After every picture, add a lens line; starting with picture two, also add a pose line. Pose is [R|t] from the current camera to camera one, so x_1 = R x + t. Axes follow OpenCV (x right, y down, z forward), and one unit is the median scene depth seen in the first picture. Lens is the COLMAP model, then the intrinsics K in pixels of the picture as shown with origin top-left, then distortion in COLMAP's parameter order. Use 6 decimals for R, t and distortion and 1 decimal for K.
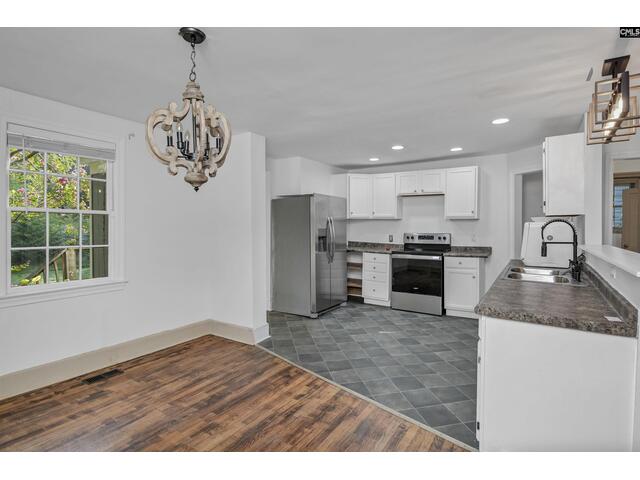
lens RADIAL K [[332.5, 0, 323.5], [0, 332.5, 230.5], [0, 0, 1]] dist [-0.001645, -0.001641]
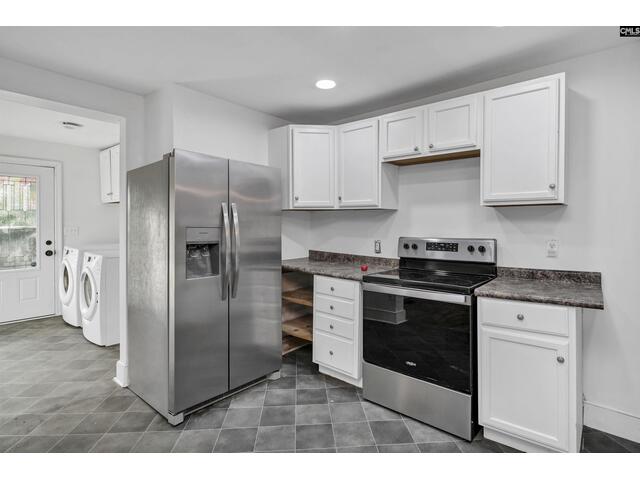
lens RADIAL K [[326.7, 0, 324.1], [0, 326.7, 226.0], [0, 0, 1]] dist [-0.000588, -0.001641]
pose [[0.990207, 0.001676, -0.139600, 0.215489], [-0.004414, 0.999804, -0.019304, 0.000765], [0.139540, 0.019731, 0.990020, 0.533512]]
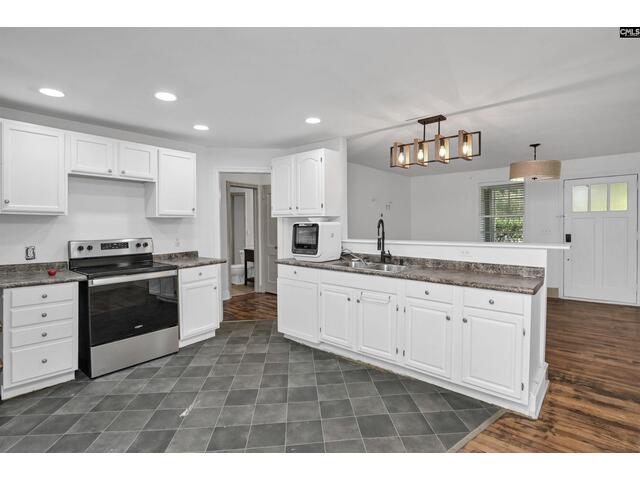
lens RADIAL K [[326.7, 0, 324.1], [0, 326.7, 226.0], [0, 0, 1]] dist [-0.000588, -0.001641]
pose [[0.114090, -0.005497, 0.993455, -0.283881], [0.026314, 0.999651, 0.002509, -0.008655], [-0.993122, 0.025856, 0.114194, 0.553277]]
